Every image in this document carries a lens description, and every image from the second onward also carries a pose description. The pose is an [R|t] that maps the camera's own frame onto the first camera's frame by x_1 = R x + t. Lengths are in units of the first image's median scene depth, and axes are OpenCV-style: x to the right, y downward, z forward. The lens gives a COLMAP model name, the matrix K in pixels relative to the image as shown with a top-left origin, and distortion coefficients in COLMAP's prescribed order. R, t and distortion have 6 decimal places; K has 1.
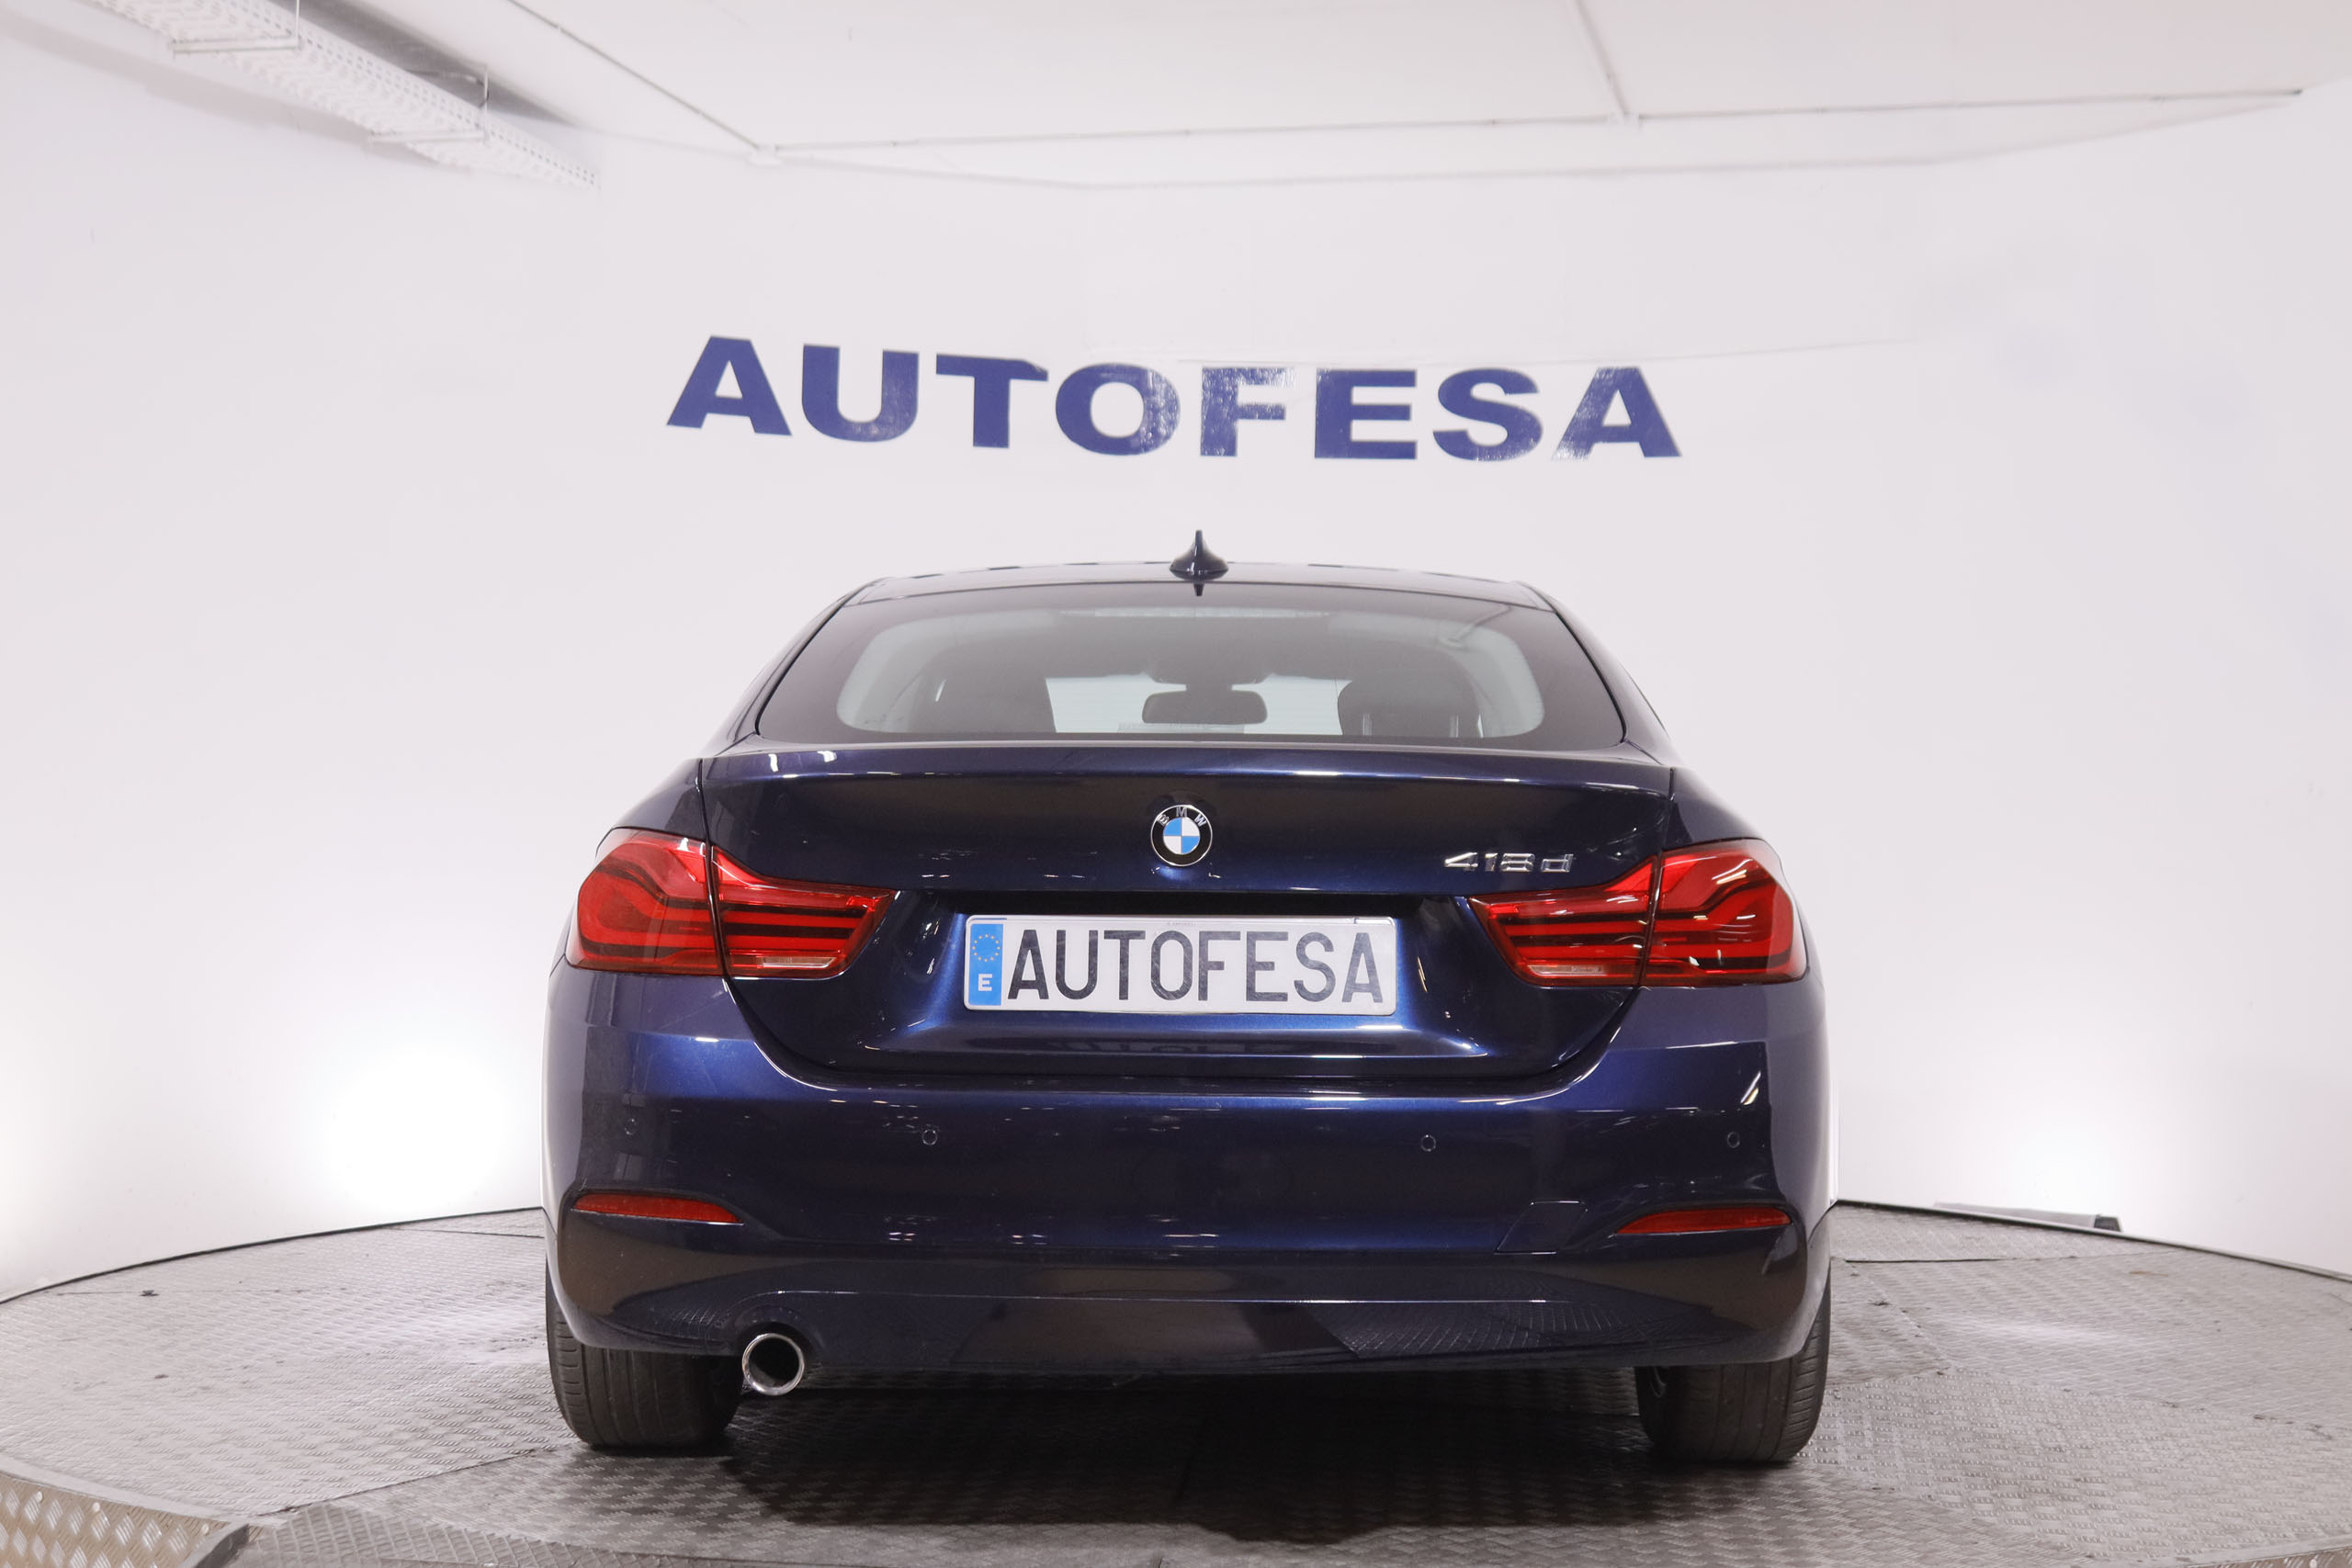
lens RADIAL K [[3147.9, 0, 1182.7], [0, 3147.9, 780.7], [0, 0, 1]] dist [-0.062649, 0.130859]
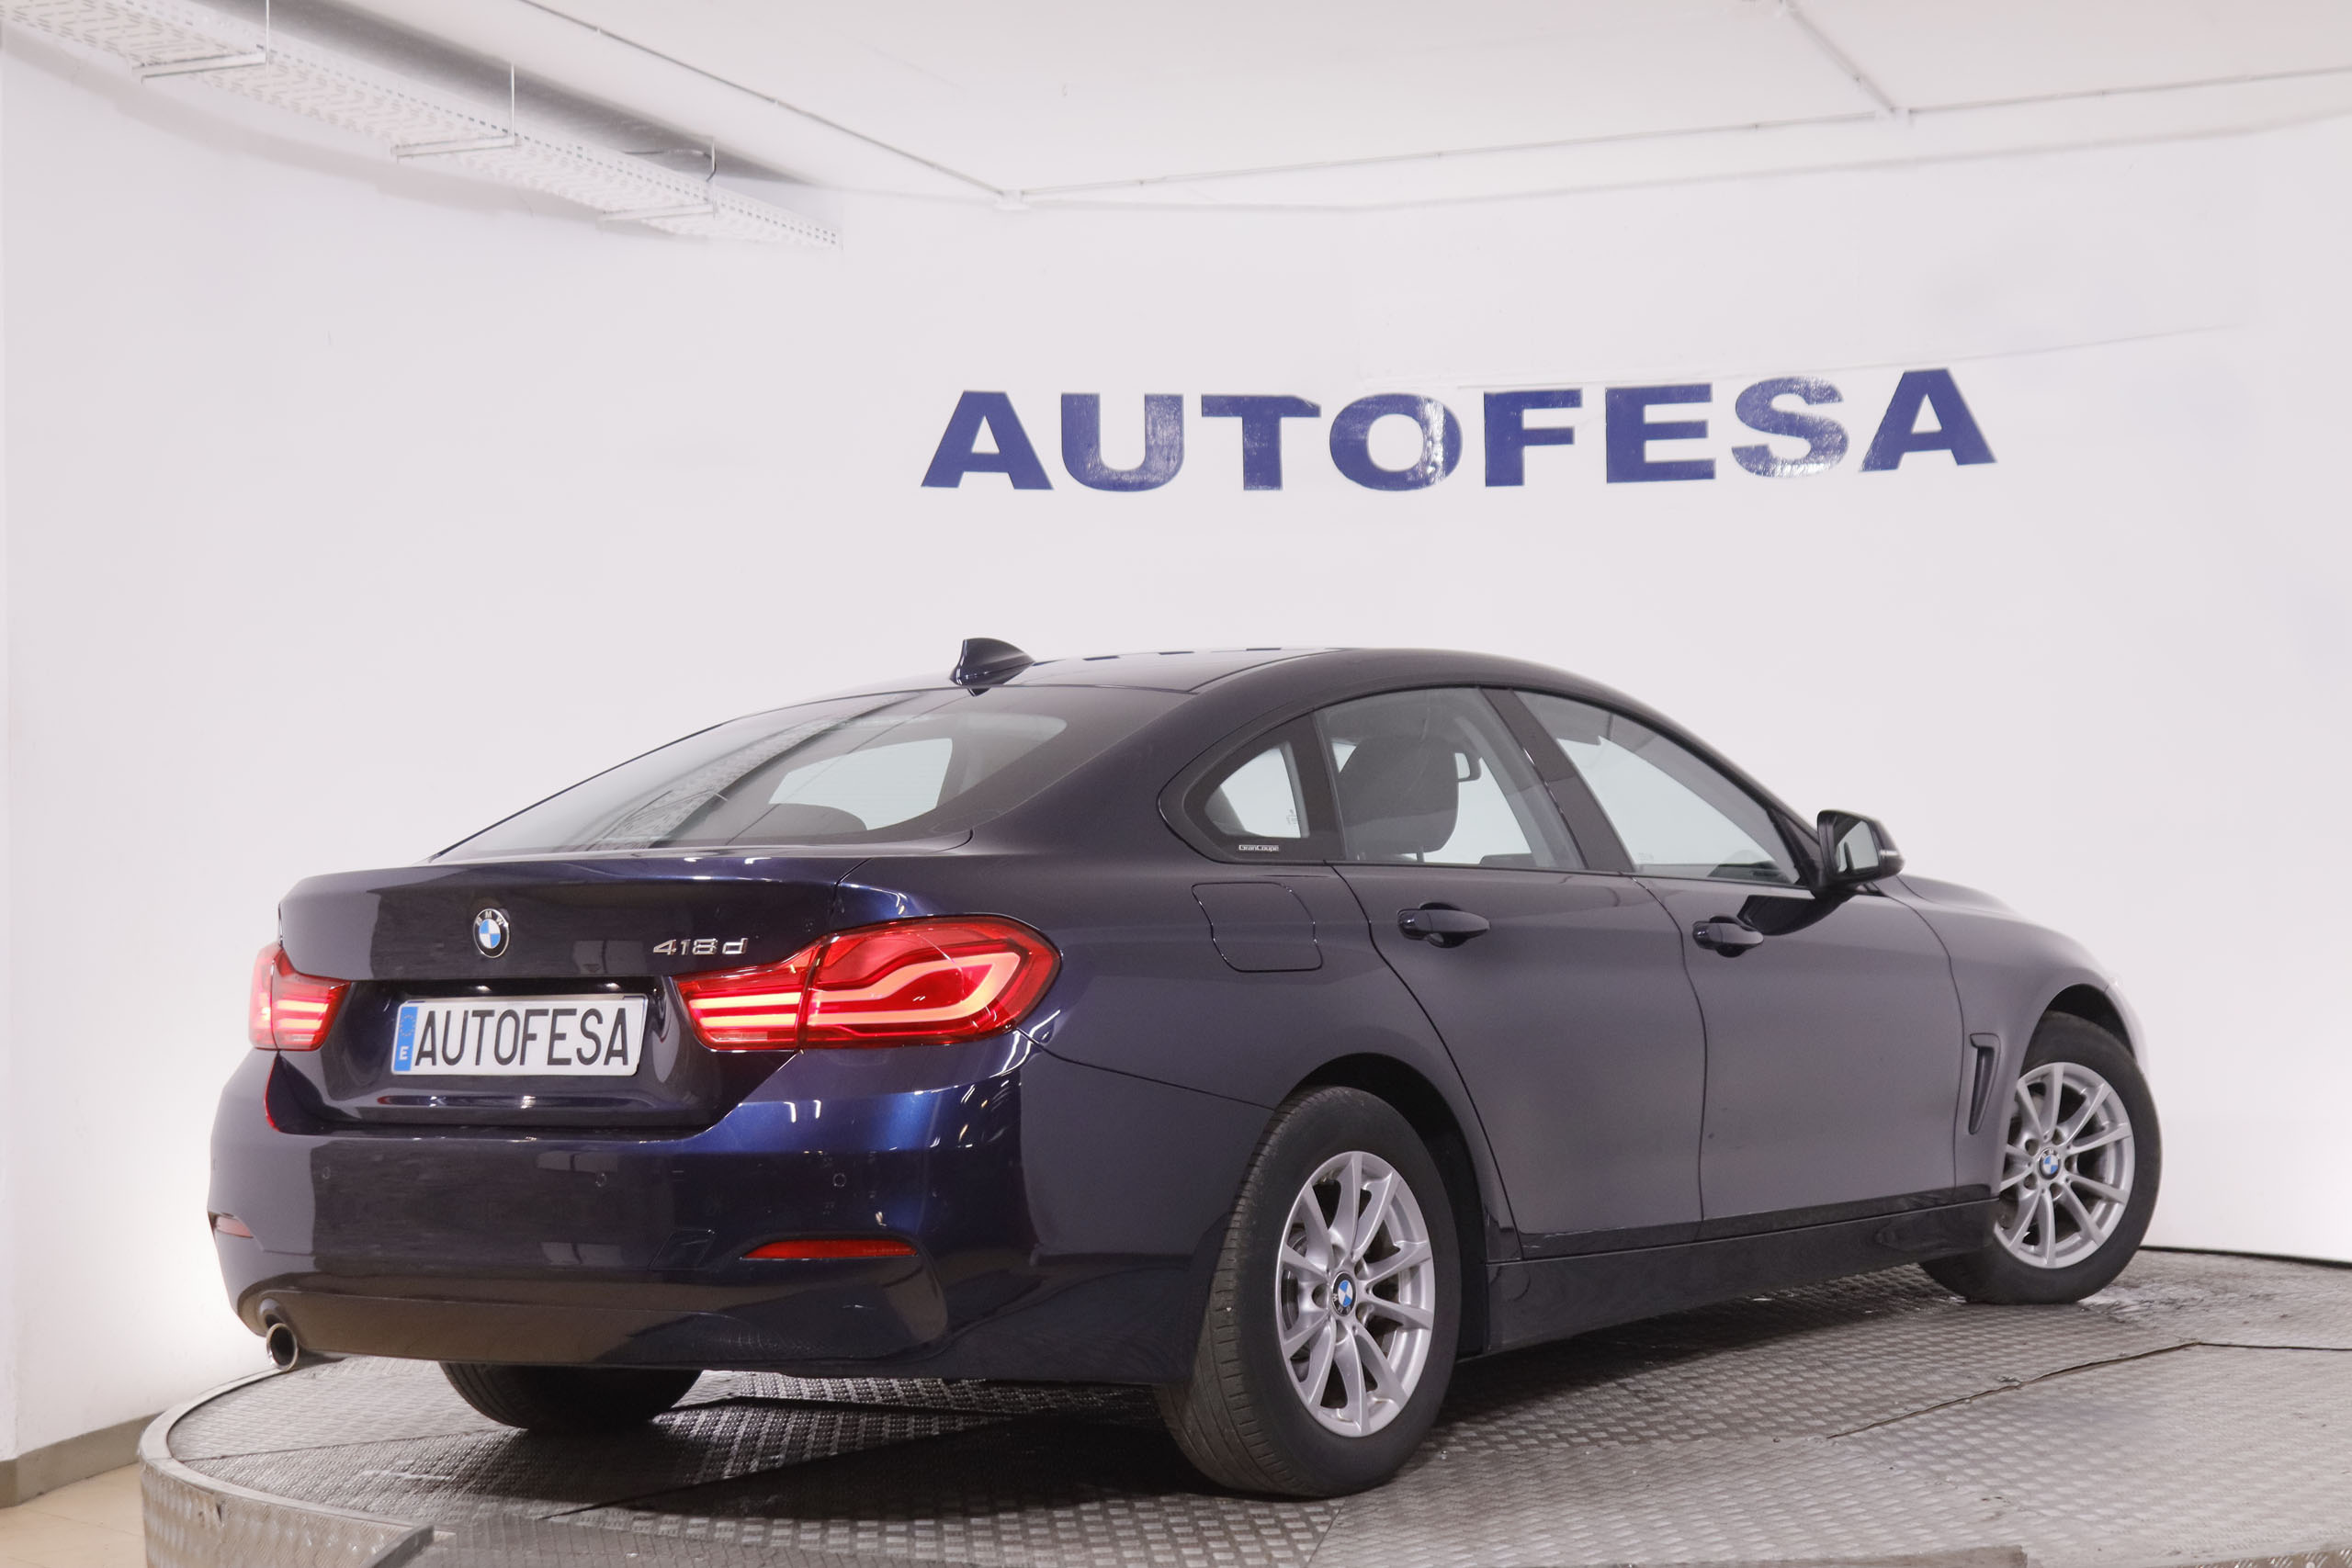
lens RADIAL K [[3797.7, 0, 1223.5], [0, 3797.7, 784.5], [0, 0, 1]] dist [-0.034777, 0.145054]
pose [[0.990635, -0.040984, -0.130243, 0.075435], [0.039652, 0.999132, -0.012800, -0.002511], [0.130655, 0.007516, 0.991399, -0.145521]]
